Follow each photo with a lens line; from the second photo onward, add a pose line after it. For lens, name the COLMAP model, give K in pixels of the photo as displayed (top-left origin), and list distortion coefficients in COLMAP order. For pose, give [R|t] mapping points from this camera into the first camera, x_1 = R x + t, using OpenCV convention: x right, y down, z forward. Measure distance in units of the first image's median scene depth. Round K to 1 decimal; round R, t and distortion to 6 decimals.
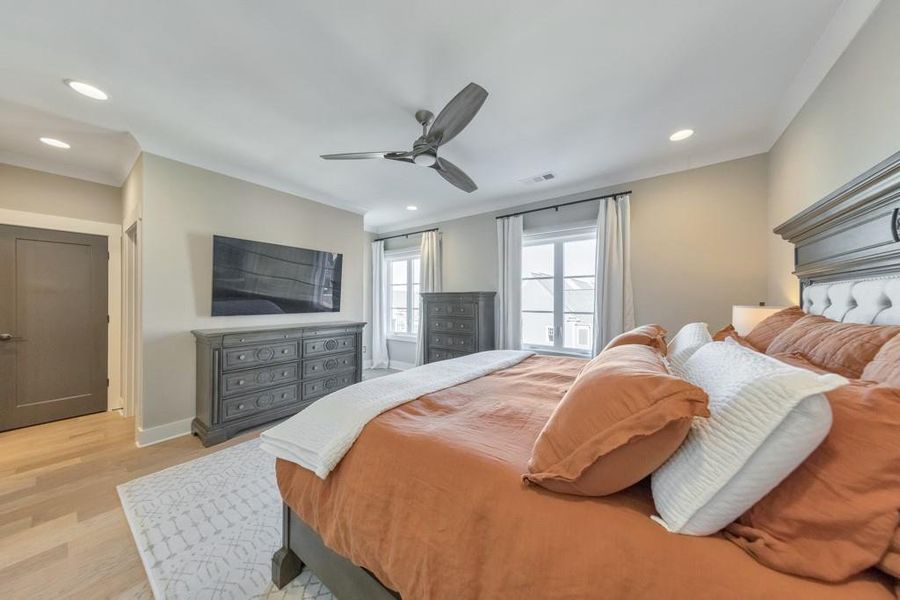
lens RADIAL K [[289.4, 0, 444.5], [0, 289.4, 302.4], [0, 0, 1]] dist [0.007761, -0.000197]
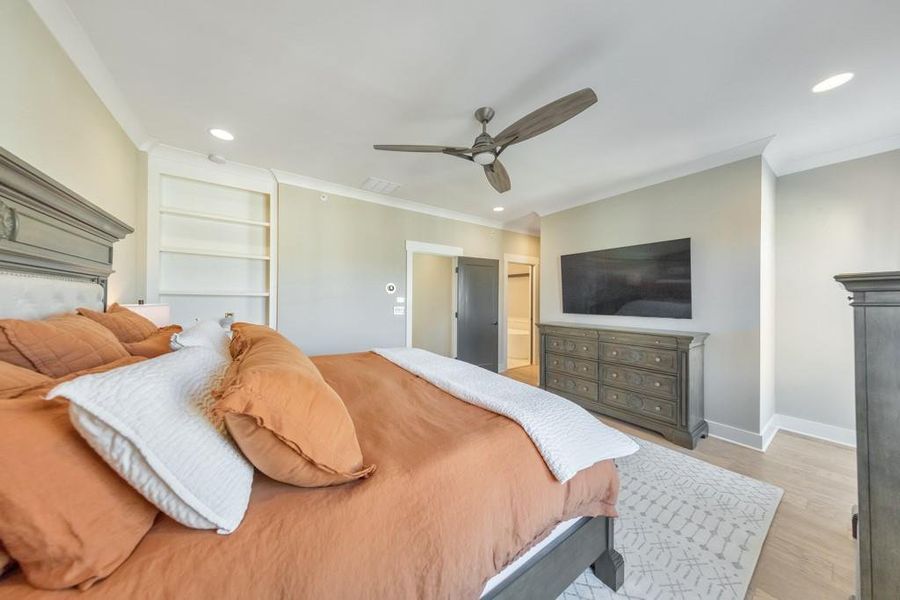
lens RADIAL K [[289.4, 0, 449.9], [0, 289.4, 297.8], [0, 0, 1]] dist [0.007761, -0.000197]
pose [[-0.323869, -0.008503, -0.946064, 0.503318], [-0.010897, 0.999927, -0.005256, -0.008642], [0.946039, 0.008607, -0.323938, 0.671606]]
